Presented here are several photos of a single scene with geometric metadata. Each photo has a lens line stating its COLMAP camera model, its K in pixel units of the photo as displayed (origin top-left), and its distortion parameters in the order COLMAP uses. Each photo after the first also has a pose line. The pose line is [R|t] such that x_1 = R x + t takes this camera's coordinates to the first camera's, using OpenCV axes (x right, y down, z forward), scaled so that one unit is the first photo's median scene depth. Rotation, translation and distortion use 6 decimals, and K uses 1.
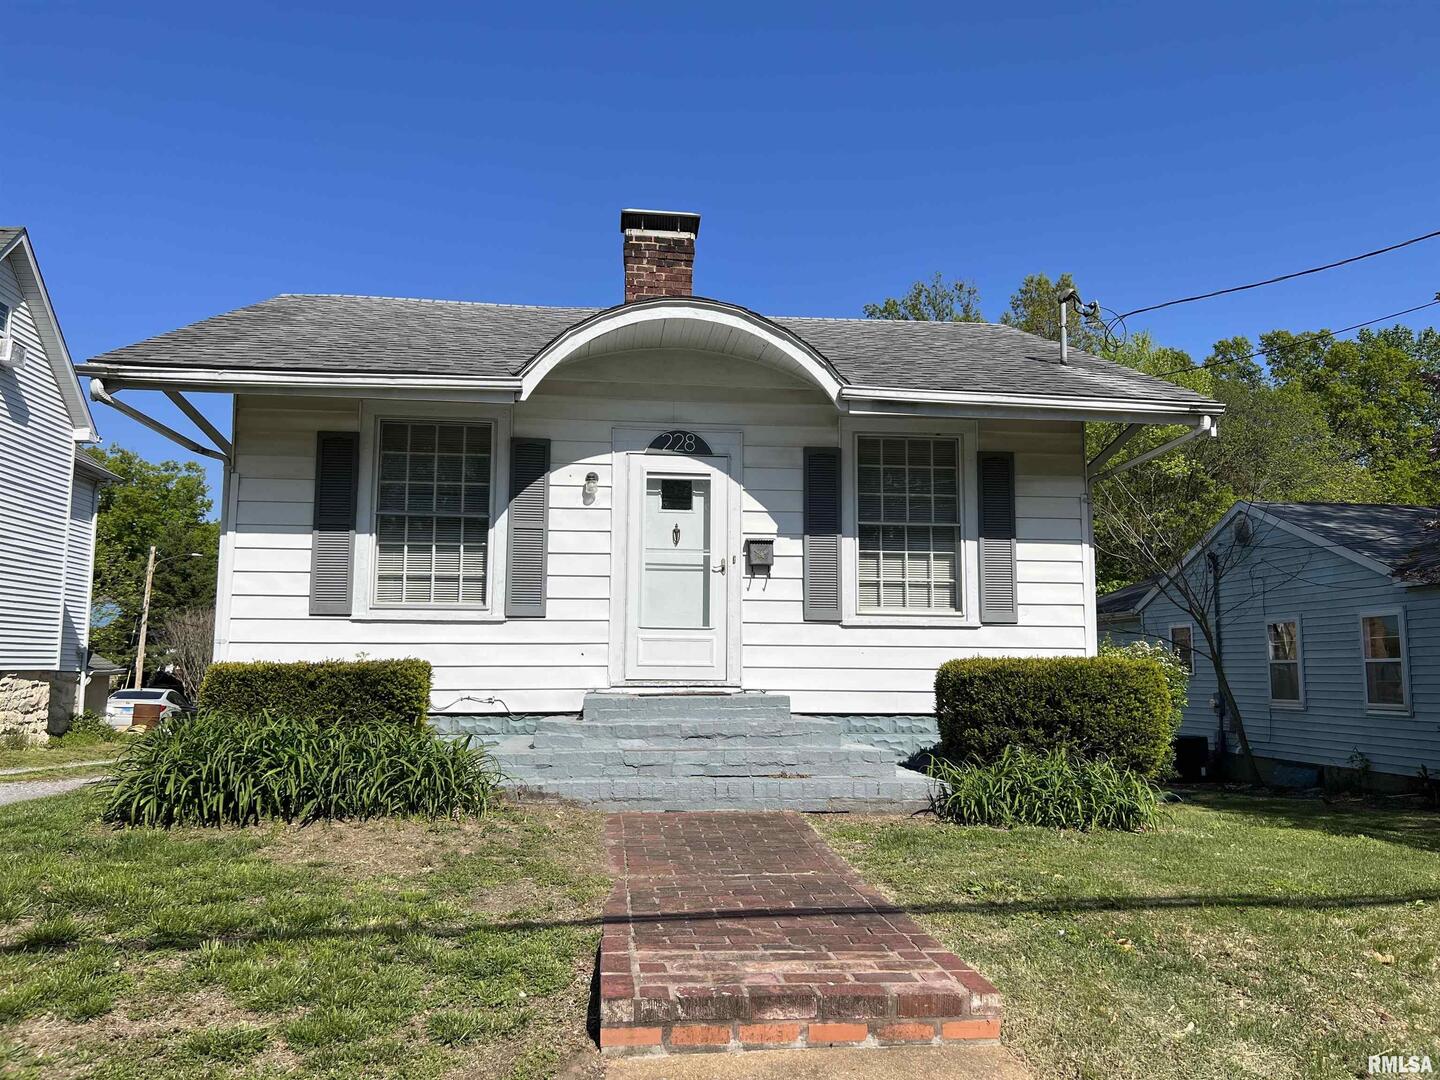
lens RADIAL K [[1072.6, 0, 721.4], [0, 1072.6, 549.5], [0, 0, 1]] dist [0.078516, -0.111199]
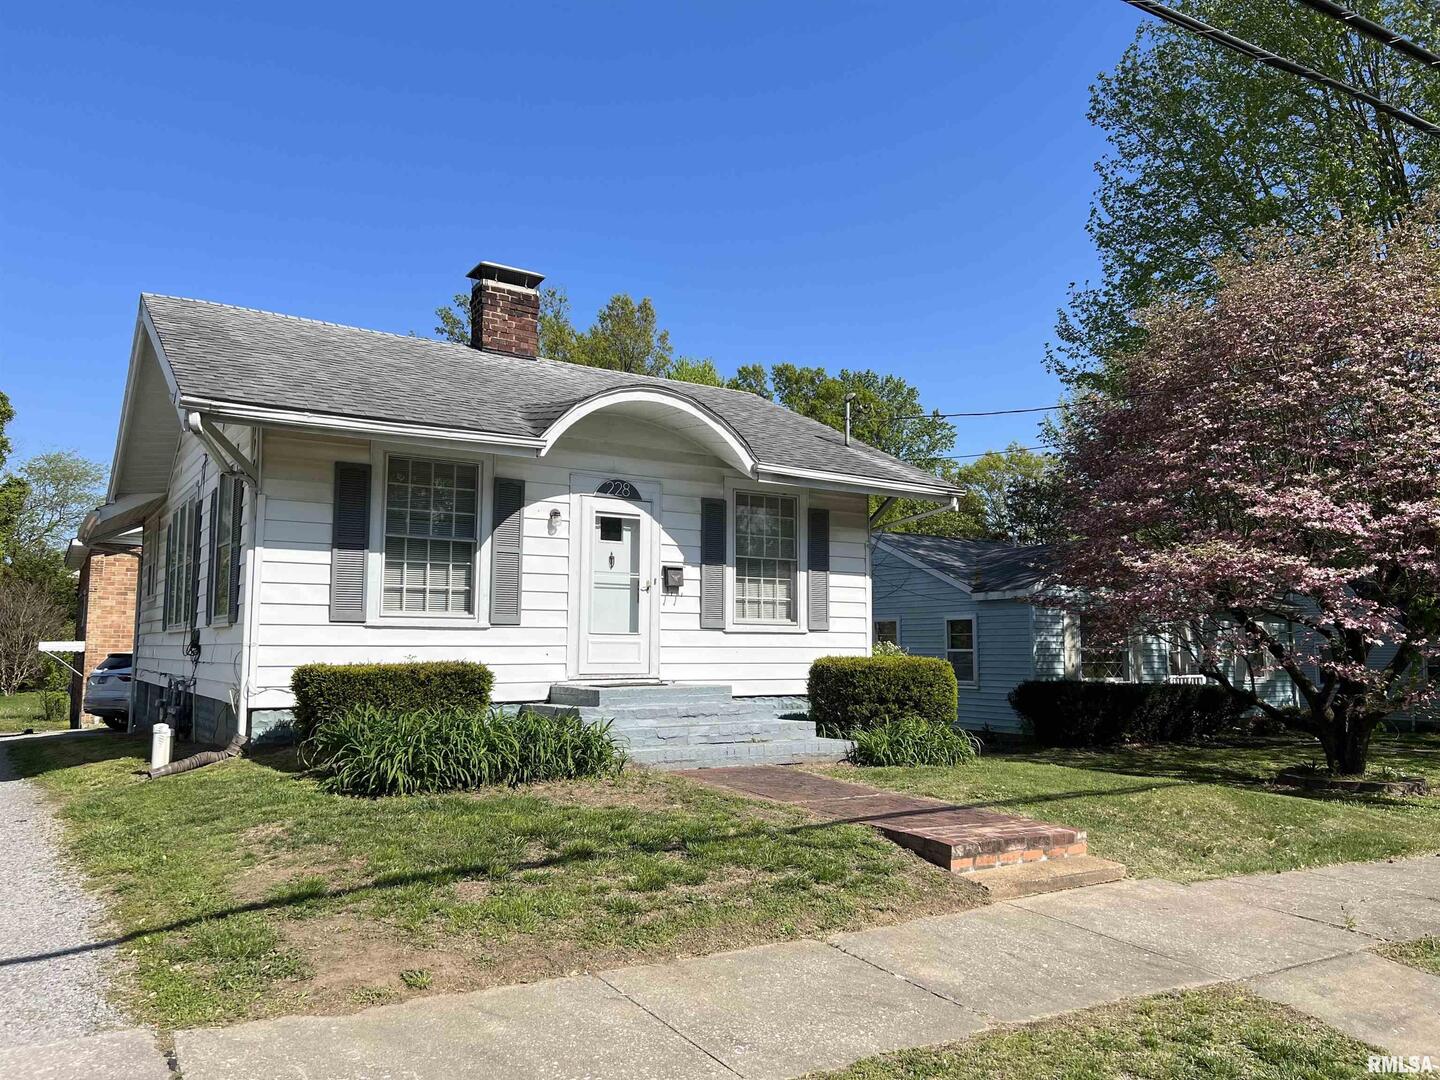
lens RADIAL K [[1072.6, 0, 721.4], [0, 1072.6, 549.5], [0, 0, 1]] dist [0.078516, -0.111199]
pose [[0.893535, 0.040571, 0.447156, -0.504024], [-0.050508, 0.998670, 0.010316, -0.047200], [-0.446143, -0.031803, 0.894396, -0.208314]]
